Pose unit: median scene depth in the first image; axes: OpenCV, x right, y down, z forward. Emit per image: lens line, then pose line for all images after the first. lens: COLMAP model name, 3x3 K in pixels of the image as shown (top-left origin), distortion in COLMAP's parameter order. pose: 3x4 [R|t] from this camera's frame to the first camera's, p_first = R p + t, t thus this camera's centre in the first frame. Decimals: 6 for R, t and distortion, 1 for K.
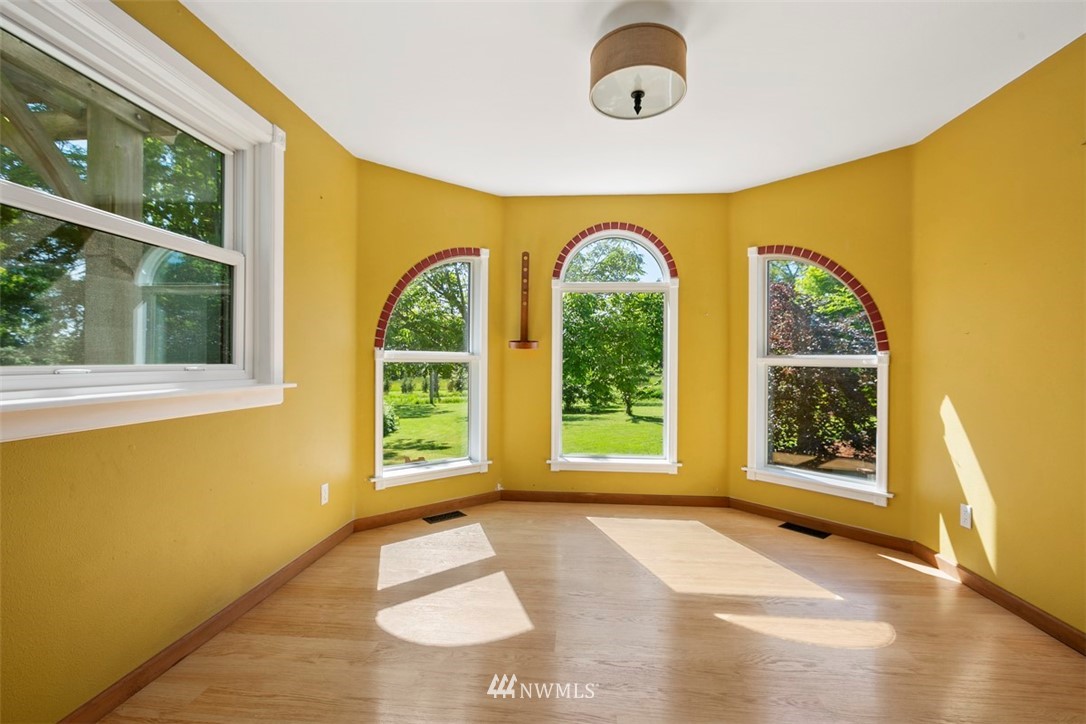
lens RADIAL K [[485.2, 0, 539.8], [0, 485.2, 362.7], [0, 0, 1]] dist [-0.000471, -0.001452]
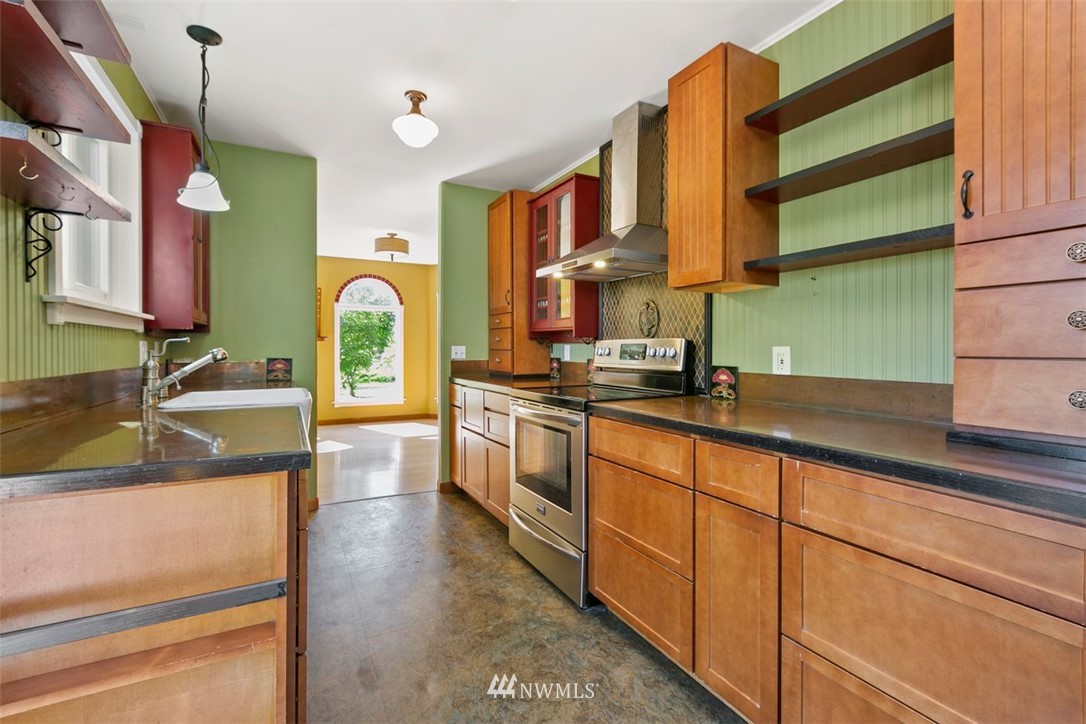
lens RADIAL K [[485.2, 0, 540.0], [0, 485.2, 353.3], [0, 0, 1]] dist [-0.000471, -0.001452]
pose [[0.844554, -0.008018, 0.535411, -0.297634], [0.001148, 0.999913, 0.013163, -0.007385], [-0.535469, -0.010503, 0.844489, -0.940985]]
